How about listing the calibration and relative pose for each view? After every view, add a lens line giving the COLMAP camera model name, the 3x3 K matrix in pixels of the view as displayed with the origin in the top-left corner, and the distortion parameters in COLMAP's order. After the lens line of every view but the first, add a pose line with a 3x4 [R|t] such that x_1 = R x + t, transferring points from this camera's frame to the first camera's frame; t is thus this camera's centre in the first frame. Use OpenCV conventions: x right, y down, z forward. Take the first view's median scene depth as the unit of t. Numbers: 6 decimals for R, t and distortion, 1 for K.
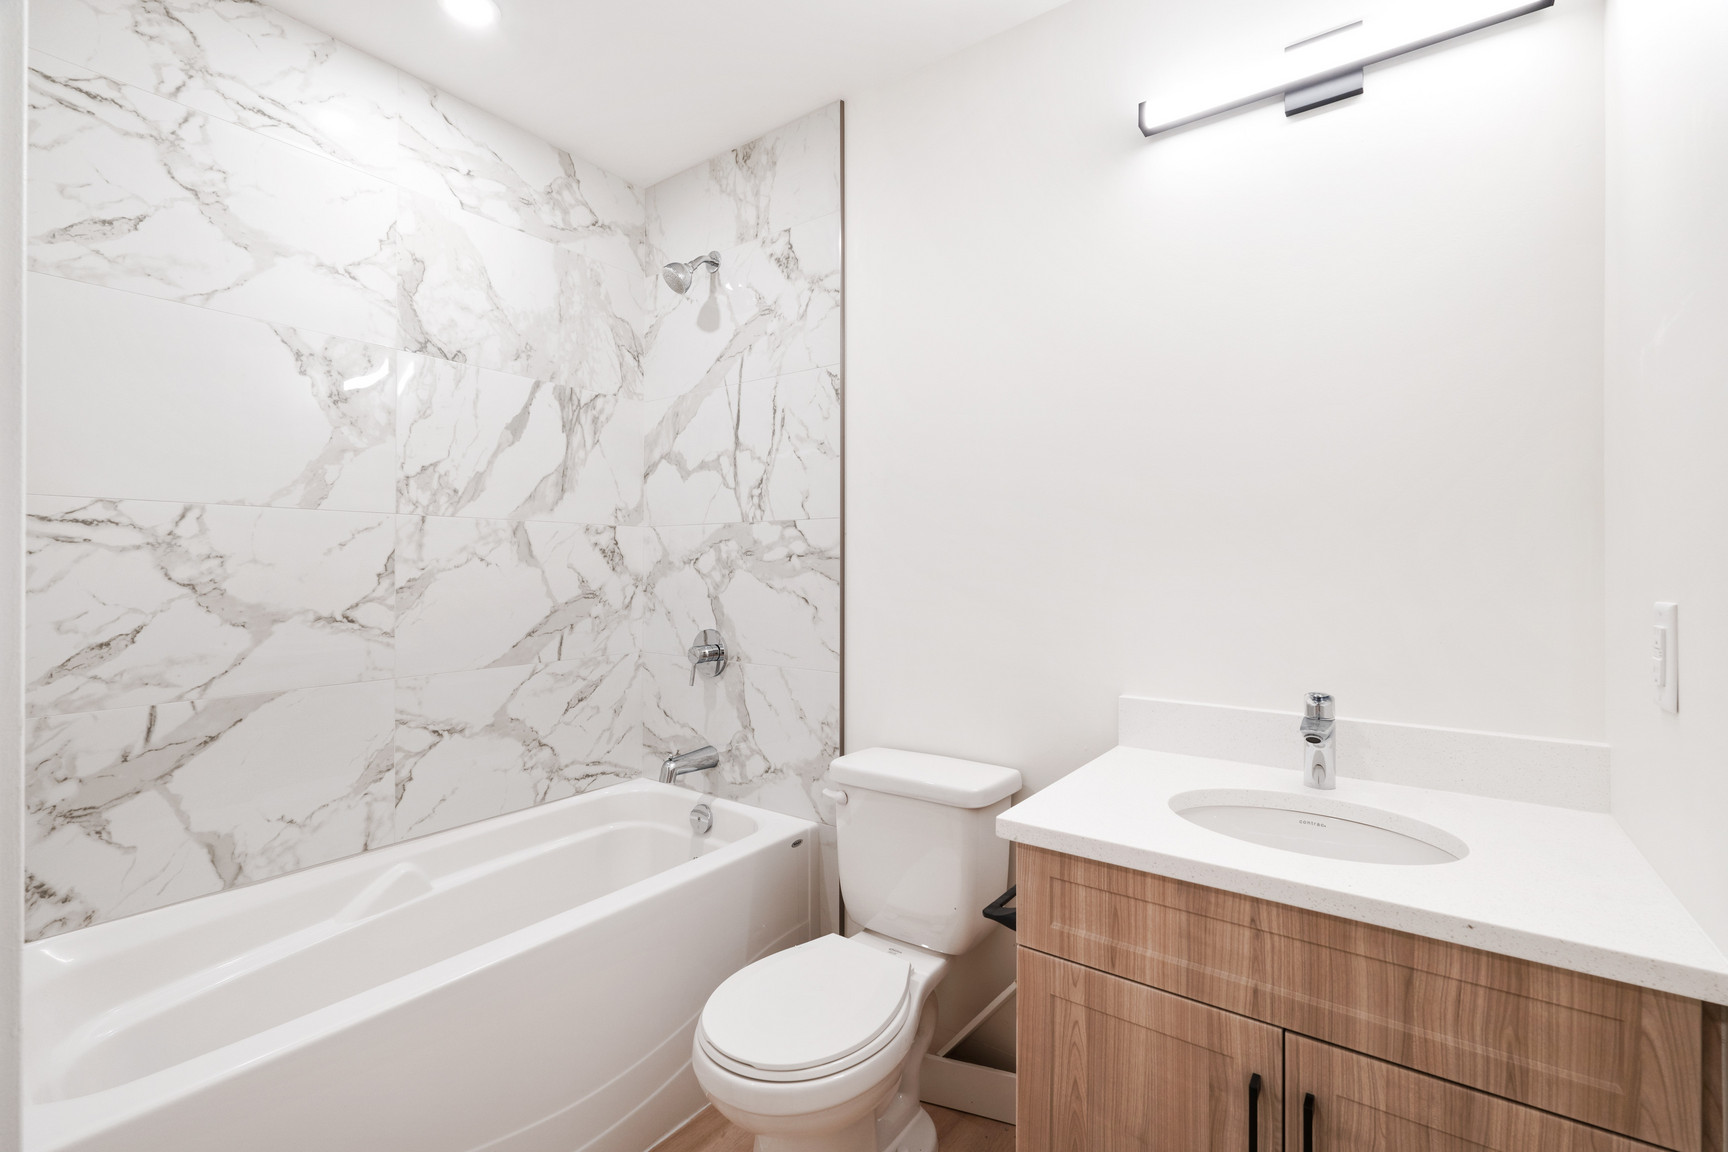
lens RADIAL K [[755.7, 0, 867.3], [0, 755.7, 569.9], [0, 0, 1]] dist [-0.003653, 0.000544]
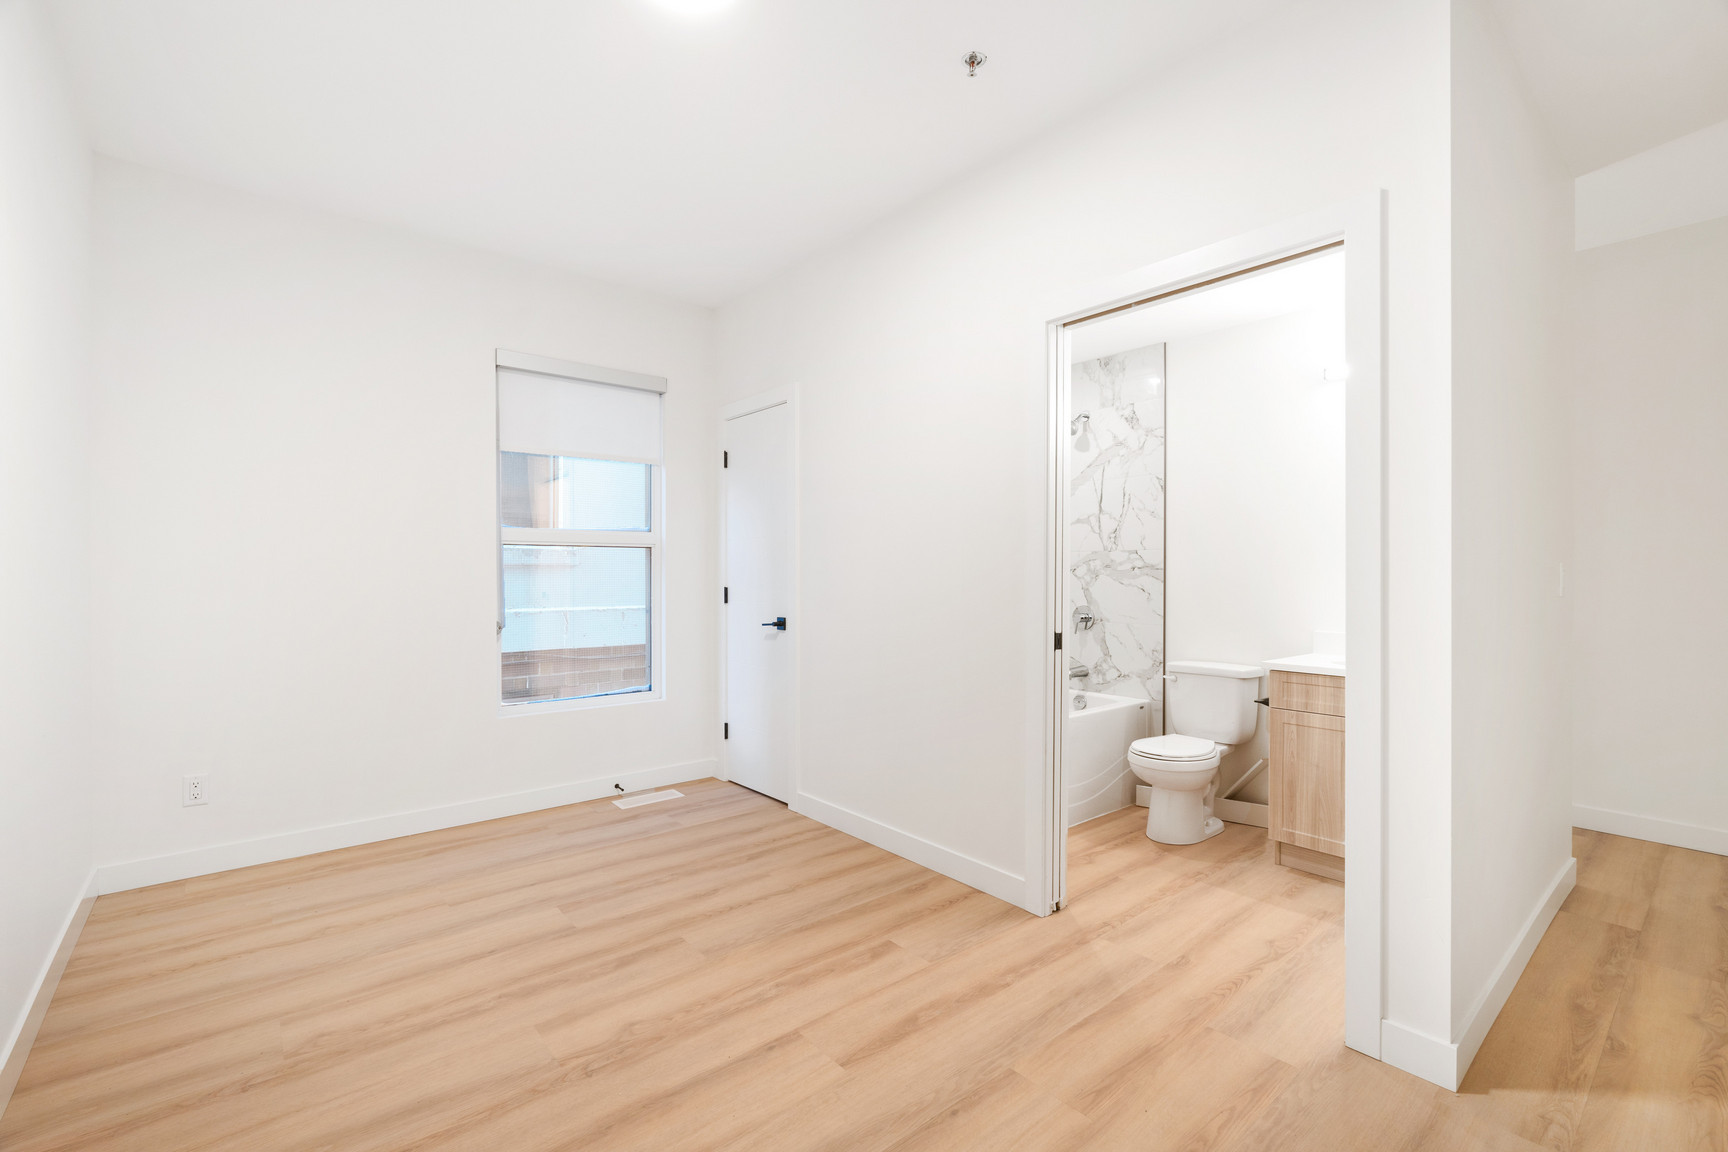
lens RADIAL K [[755.7, 0, 867.3], [0, 755.7, 569.9], [0, 0, 1]] dist [-0.003653, 0.000544]
pose [[0.971963, 0.009454, -0.234943, -0.307703], [-0.014004, 0.999745, -0.017708, 0.030919], [0.234716, 0.020502, 0.971848, -1.070896]]
